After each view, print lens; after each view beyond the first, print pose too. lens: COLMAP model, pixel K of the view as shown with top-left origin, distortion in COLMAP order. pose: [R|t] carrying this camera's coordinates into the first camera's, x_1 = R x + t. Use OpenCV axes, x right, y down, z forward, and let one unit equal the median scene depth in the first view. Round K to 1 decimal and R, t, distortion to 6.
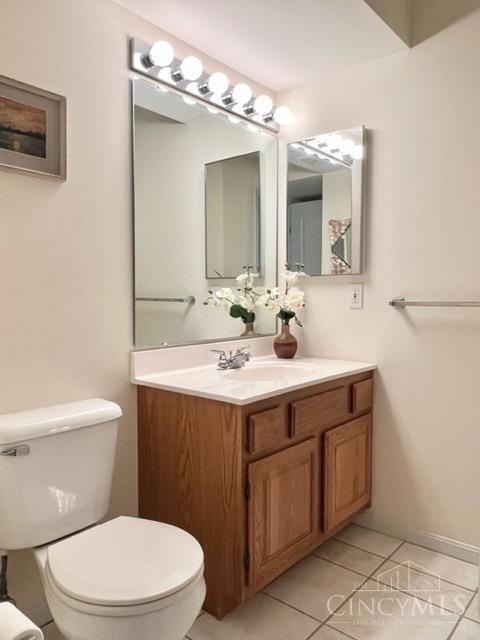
lens RADIAL K [[483.0, 0, 240.4], [0, 483.0, 320.2], [0, 0, 1]] dist [-0.038088, -0.002708]
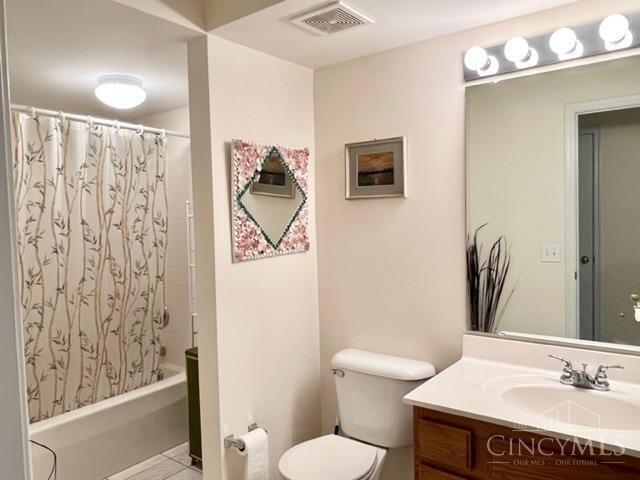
lens RADIAL K [[483.0, 0, 320.5], [0, 483.0, 238.5], [0, 0, 1]] dist [-0.038088, -0.002708]
pose [[0.052401, 0.034903, -0.998016, 1.055309], [-0.032533, 0.998918, 0.033227, -0.221410], [0.998096, 0.030727, 0.053480, 0.720071]]
